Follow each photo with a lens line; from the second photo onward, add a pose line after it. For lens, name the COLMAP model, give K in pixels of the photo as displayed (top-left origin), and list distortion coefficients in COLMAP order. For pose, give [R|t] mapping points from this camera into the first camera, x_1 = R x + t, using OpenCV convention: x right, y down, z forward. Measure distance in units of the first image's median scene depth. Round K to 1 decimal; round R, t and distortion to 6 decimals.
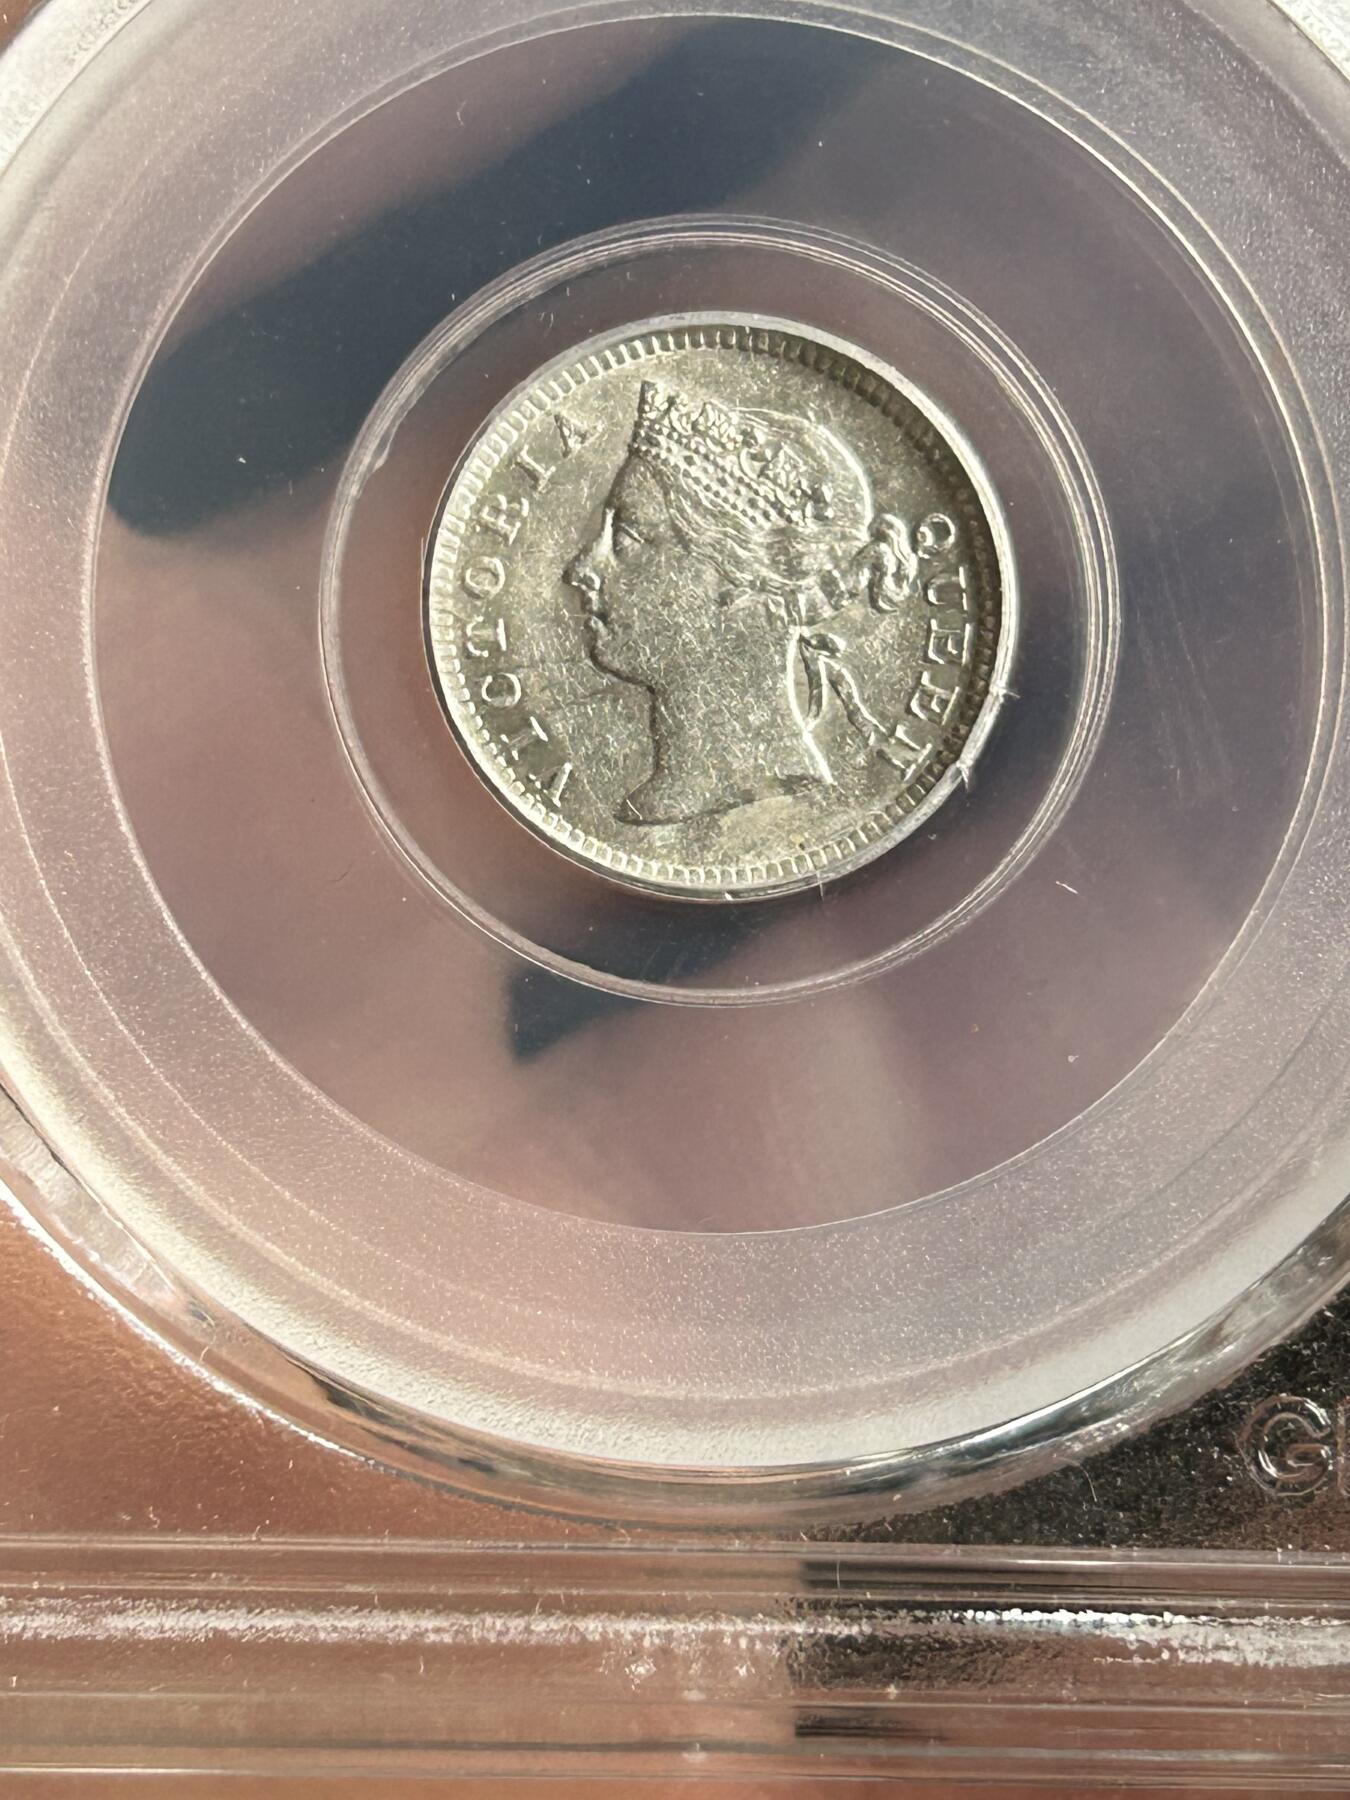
lens RADIAL K [[4512.7, 0, 675.0], [0, 4512.7, 900.0], [0, 0, 1]] dist [0.285580, 0.131605]
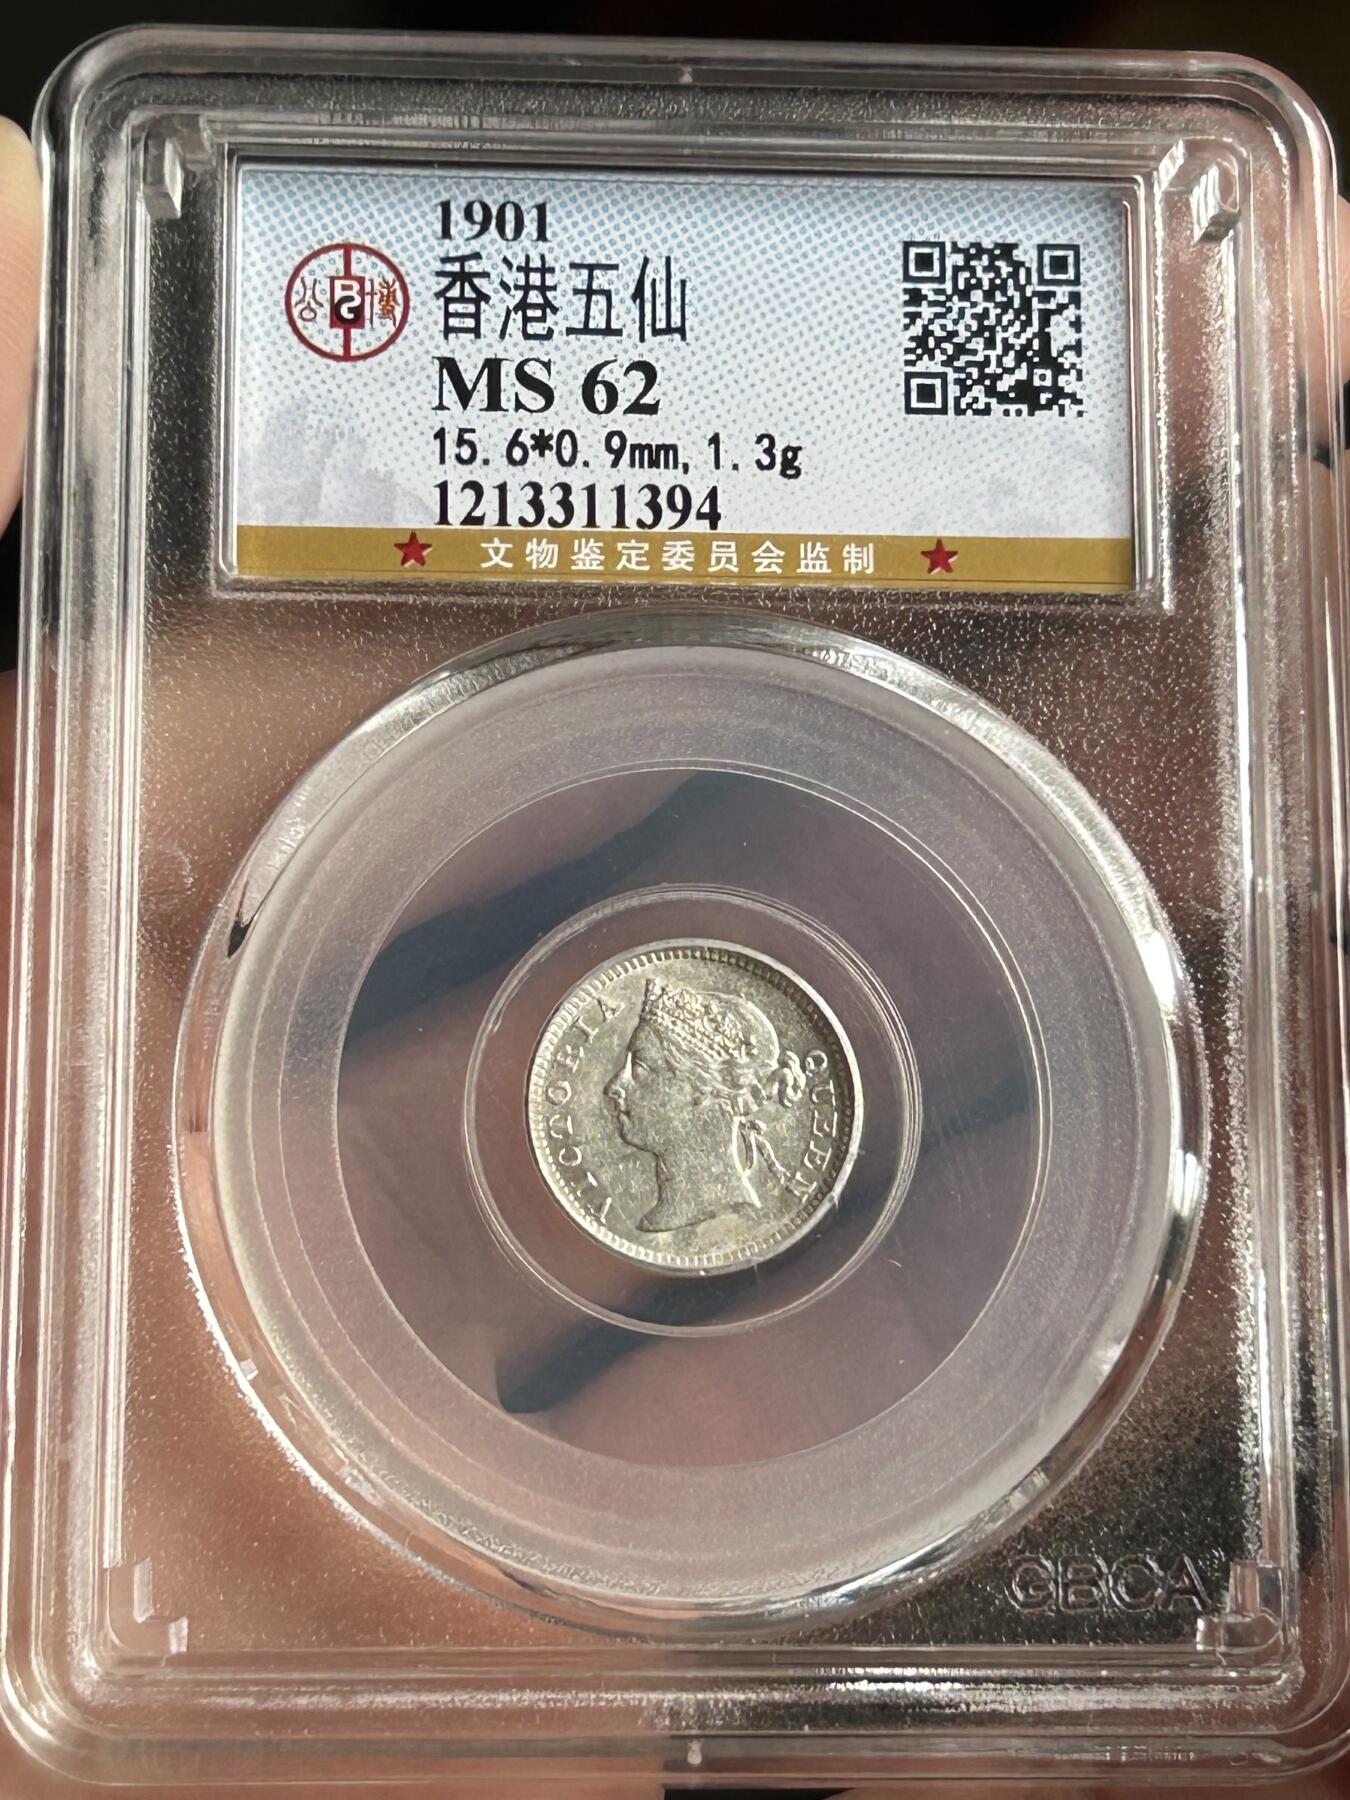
lens RADIAL K [[4480.5, 0, 624.1], [0, 4480.5, 899.7], [0, 0, 1]] dist [0.404320, 0.364162]
pose [[0.999560, -0.023041, -0.018699, 0.017345], [0.022735, 0.999607, -0.016415, -0.117163], [0.019070, 0.015982, 0.999690, -0.744148]]
